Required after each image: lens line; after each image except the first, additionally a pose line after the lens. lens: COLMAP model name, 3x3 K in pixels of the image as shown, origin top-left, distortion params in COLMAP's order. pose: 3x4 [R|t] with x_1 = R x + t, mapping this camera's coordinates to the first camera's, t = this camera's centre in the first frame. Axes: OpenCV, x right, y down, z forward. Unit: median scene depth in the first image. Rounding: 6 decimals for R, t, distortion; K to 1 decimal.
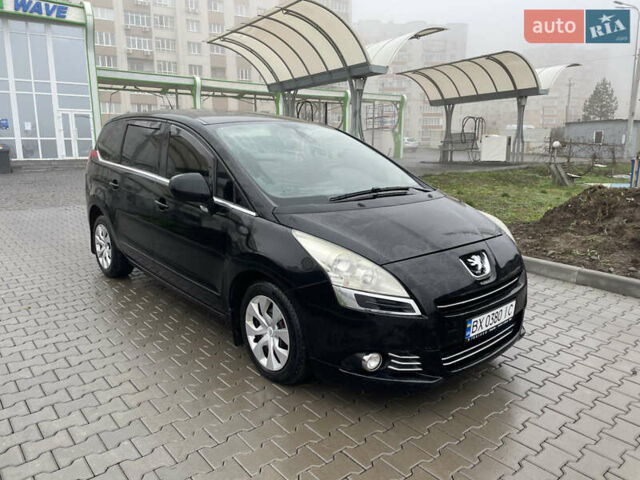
lens RADIAL K [[479.0, 0, 325.2], [0, 479.0, 238.2], [0, 0, 1]] dist [0.091652, -0.108926]
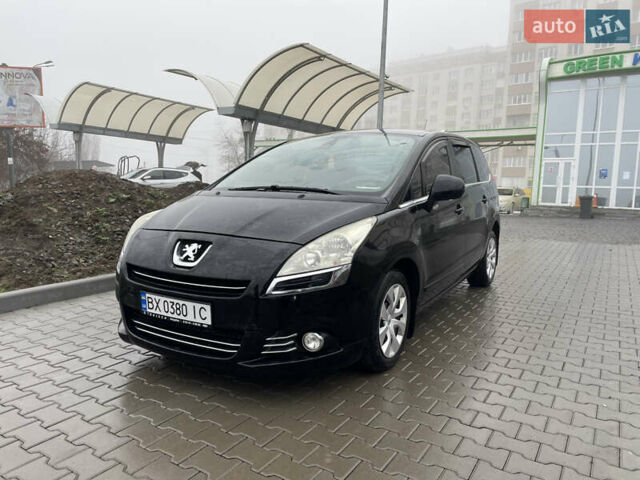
lens RADIAL K [[479.0, 0, 321.7], [0, 479.0, 235.0], [0, 0, 1]] dist [0.091652, -0.108926]
pose [[0.295703, 0.098155, -0.950224, 0.968384], [-0.214649, 0.976098, 0.034030, -0.050342], [0.930852, 0.193901, 0.309704, 0.696801]]
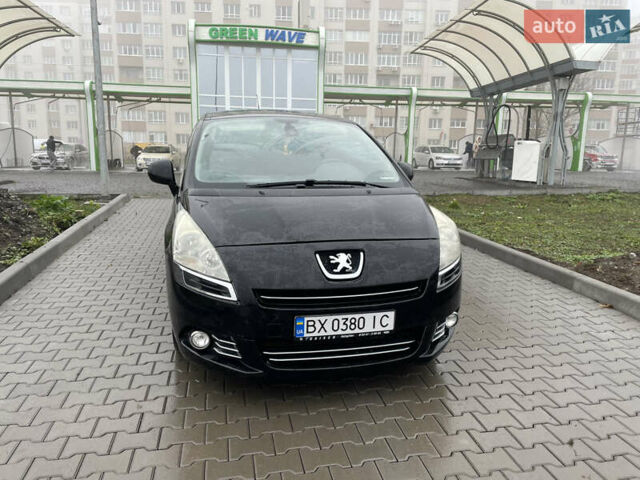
lens RADIAL K [[479.0, 0, 322.8], [0, 479.0, 234.1], [0, 0, 1]] dist [0.091652, -0.108926]
pose [[0.878022, 0.093649, -0.469370, 0.522220], [-0.107435, 0.994209, -0.002607, 0.004703], [0.466407, 0.052716, 0.882998, 0.133935]]
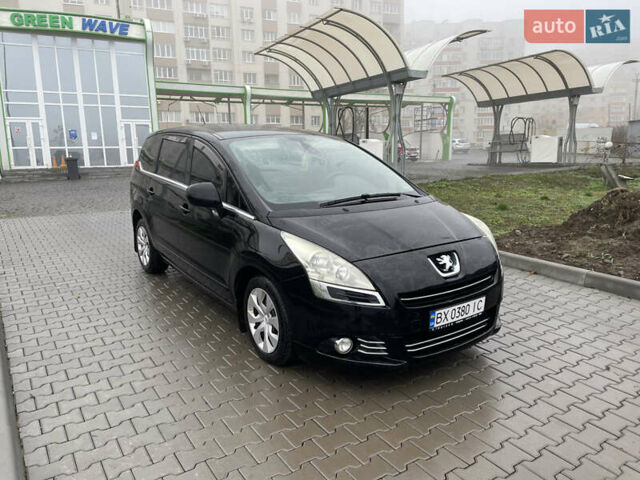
lens RADIAL K [[479.0, 0, 321.7], [0, 479.0, 239.0], [0, 0, 1]] dist [0.091652, -0.108926]
pose [[0.993310, 0.006349, -0.115299, 0.116973], [-0.006844, 0.999969, -0.003891, 0.003489], [0.115271, 0.004654, 0.993323, -0.102704]]
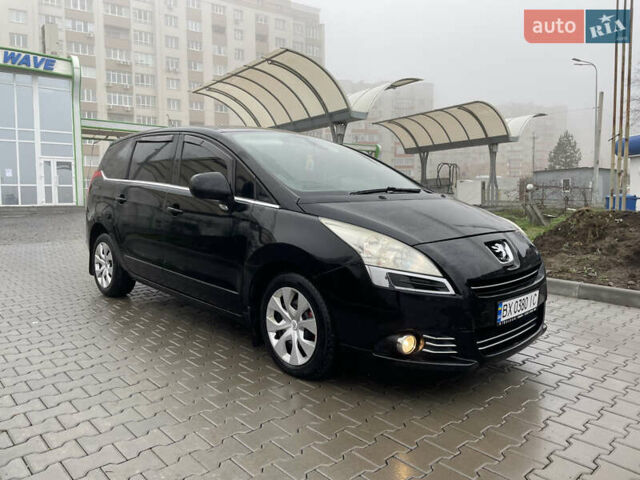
lens RADIAL K [[479.0, 0, 314.8], [0, 479.0, 229.4], [0, 0, 1]] dist [0.091652, -0.108926]
pose [[0.999456, -0.007667, 0.032074, -0.078618], [0.011596, 0.992191, -0.124189, 0.095595], [-0.030871, 0.124494, 0.991740, 0.001876]]
